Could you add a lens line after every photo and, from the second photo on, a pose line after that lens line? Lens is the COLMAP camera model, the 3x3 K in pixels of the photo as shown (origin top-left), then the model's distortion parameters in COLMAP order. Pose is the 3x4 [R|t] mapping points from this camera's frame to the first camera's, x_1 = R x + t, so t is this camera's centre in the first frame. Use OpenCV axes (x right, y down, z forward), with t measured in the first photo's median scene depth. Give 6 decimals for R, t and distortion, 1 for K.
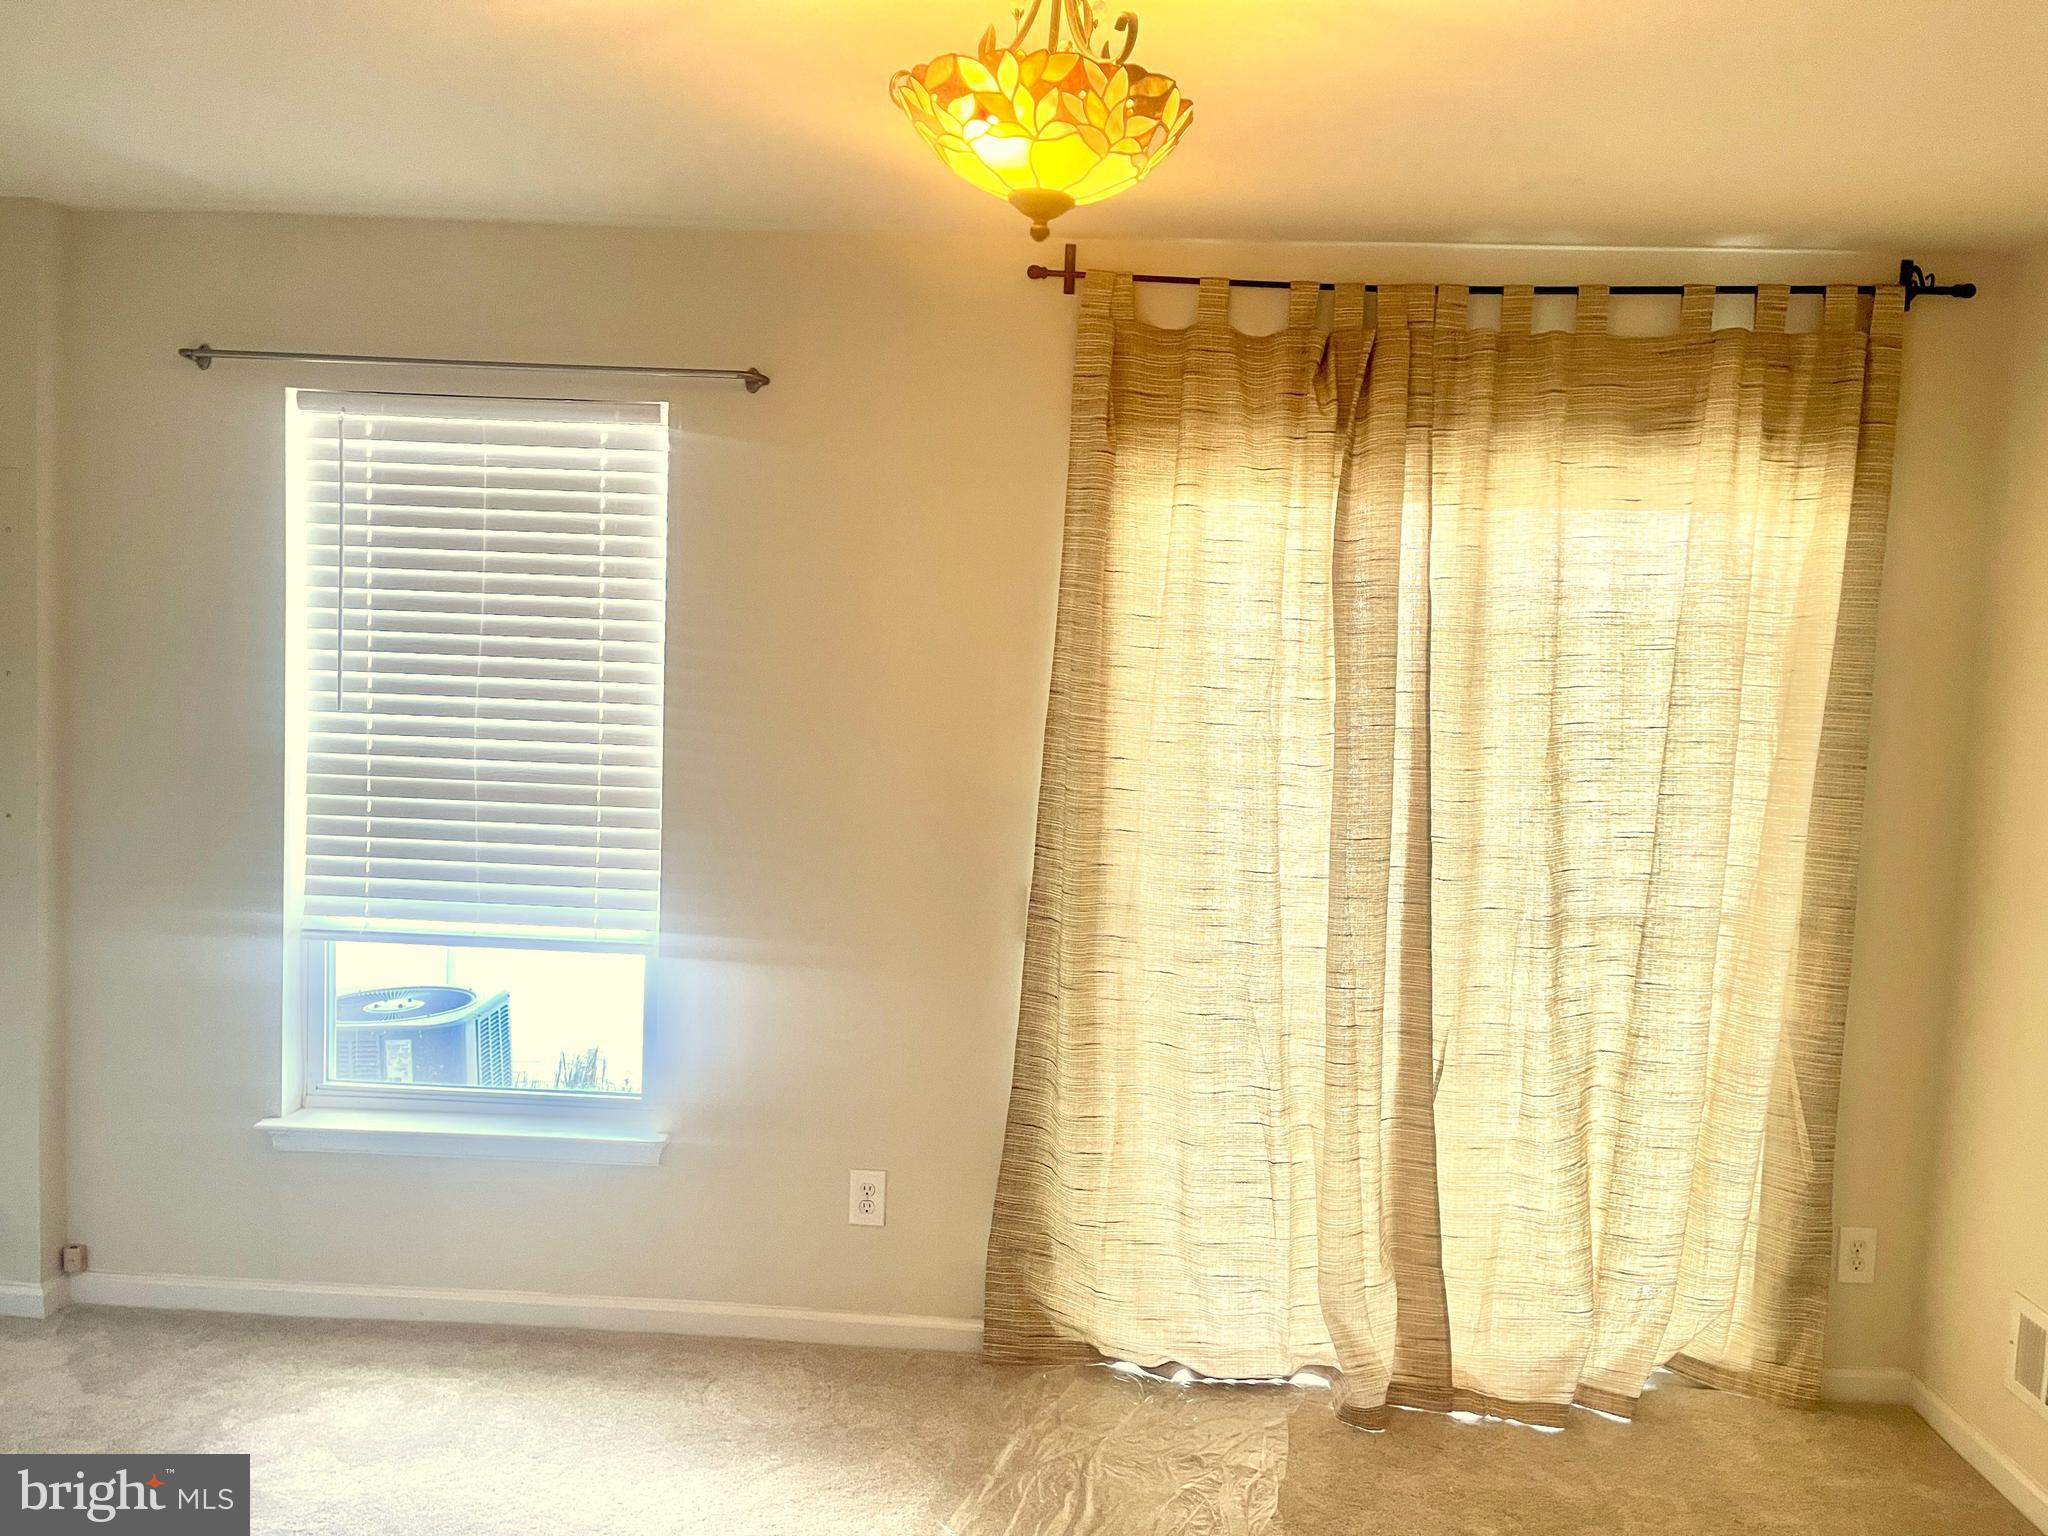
lens RADIAL K [[1541.9, 0, 1035.5], [0, 1541.9, 762.3], [0, 0, 1]] dist [0.055579, -0.078534]
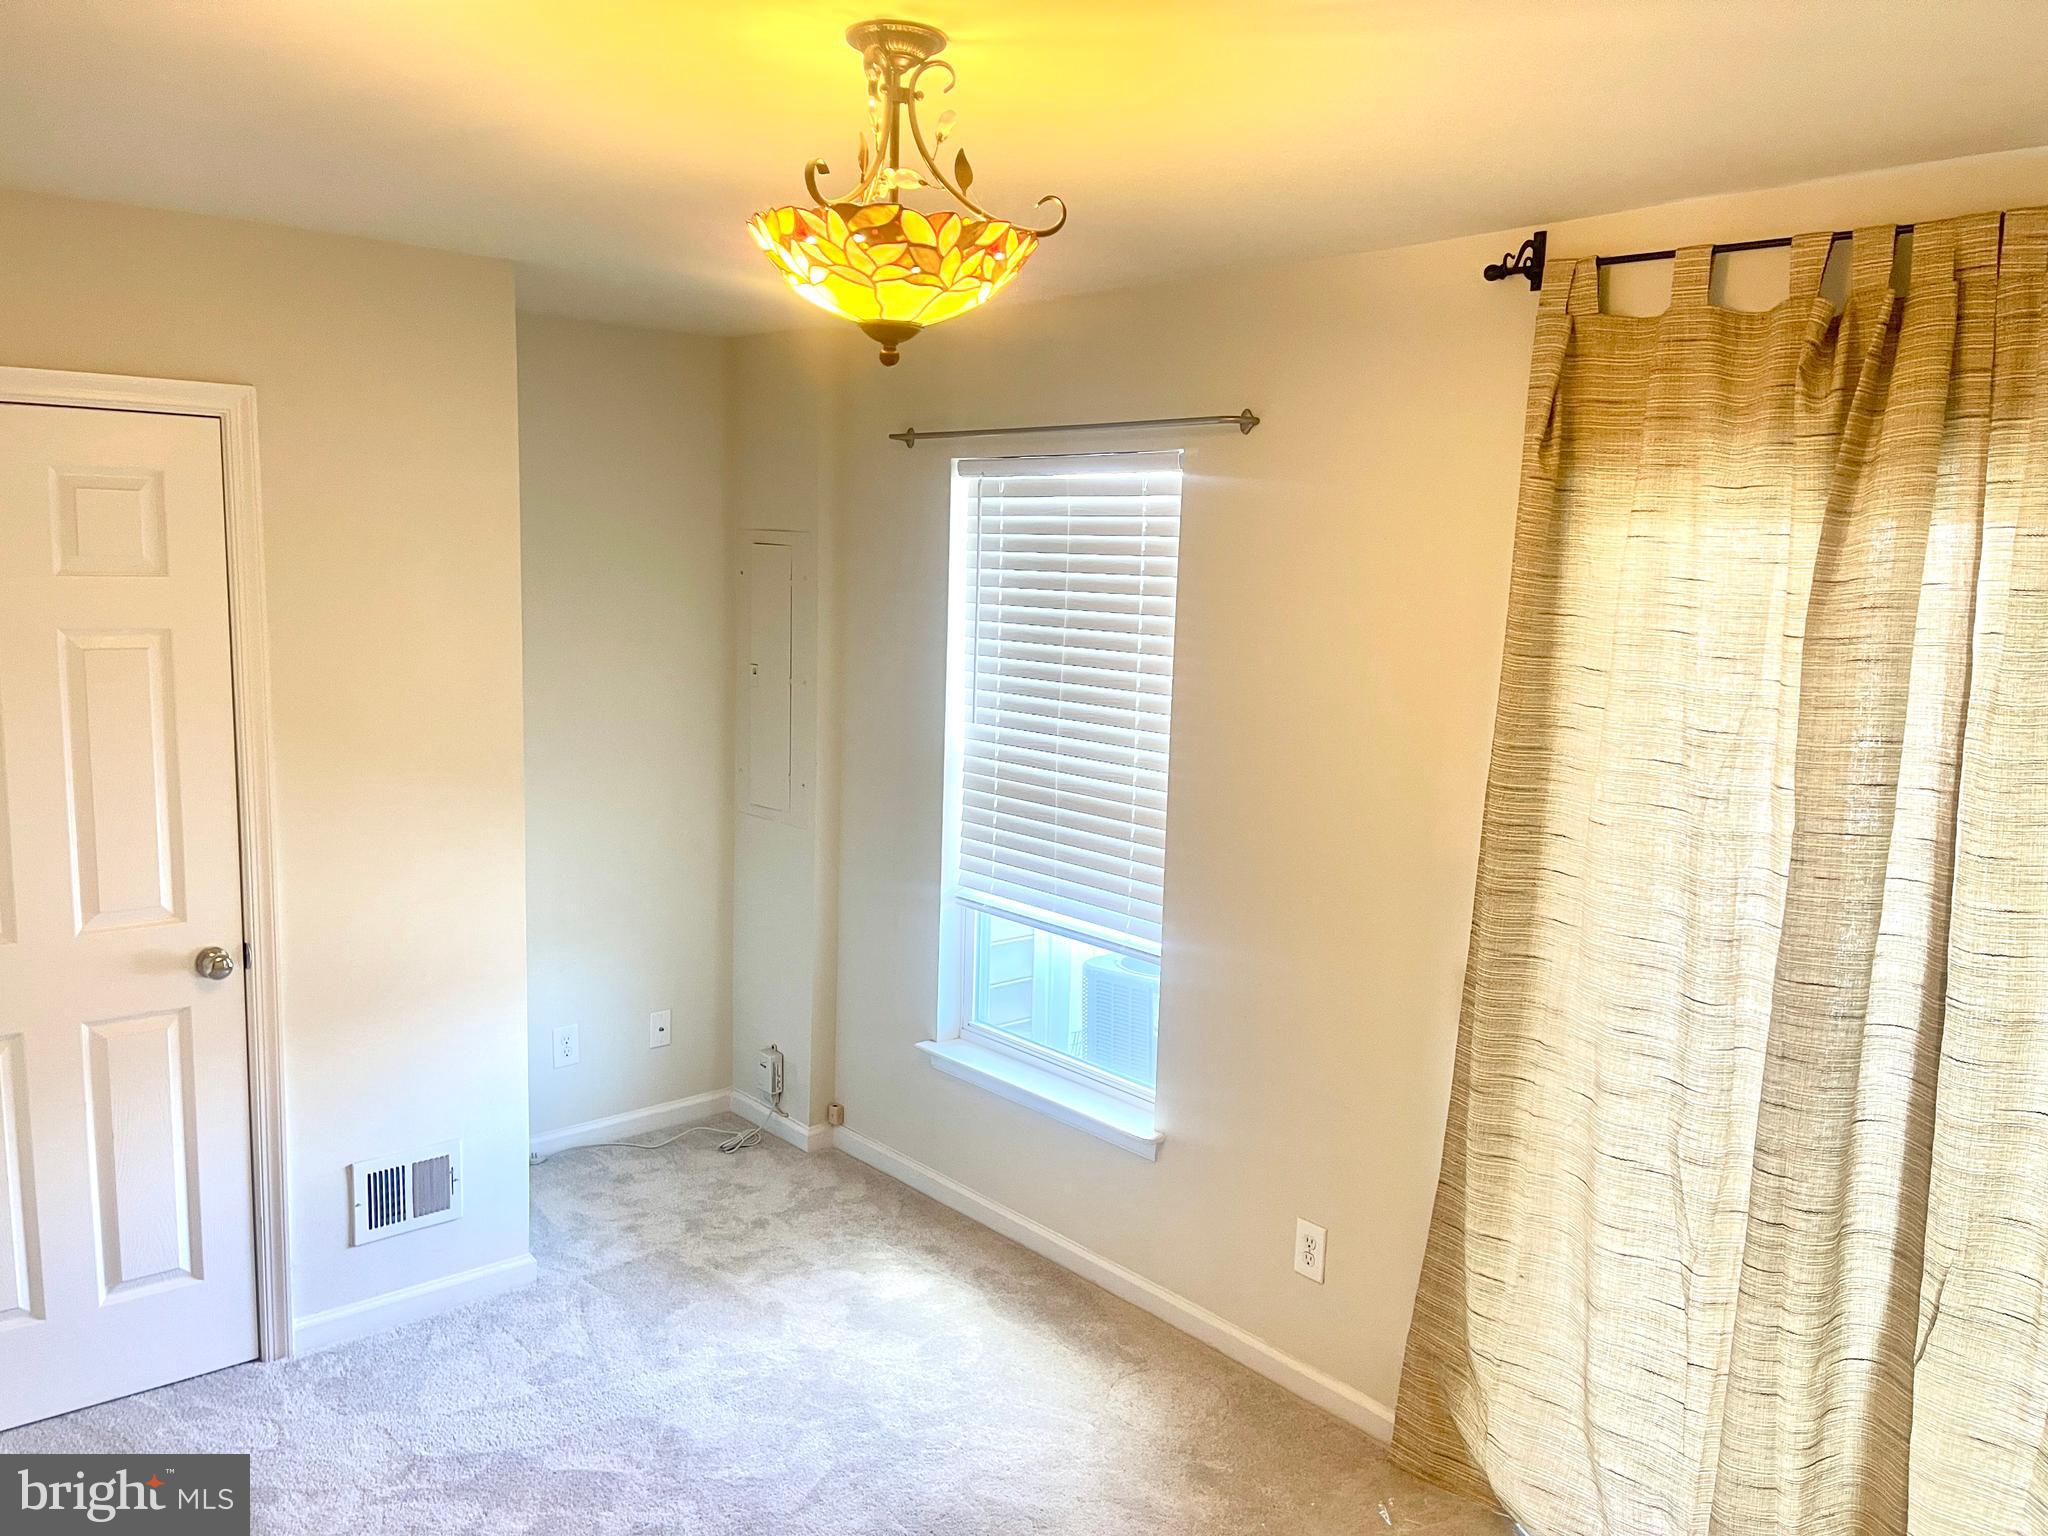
lens RADIAL K [[1541.9, 0, 1017.9], [0, 1541.9, 775.7], [0, 0, 1]] dist [0.055579, -0.078534]
pose [[0.691351, 0.084424, -0.717570, 0.463327], [-0.051408, 0.996381, 0.067697, -0.079109], [0.720688, -0.009914, 0.693189, 0.196546]]
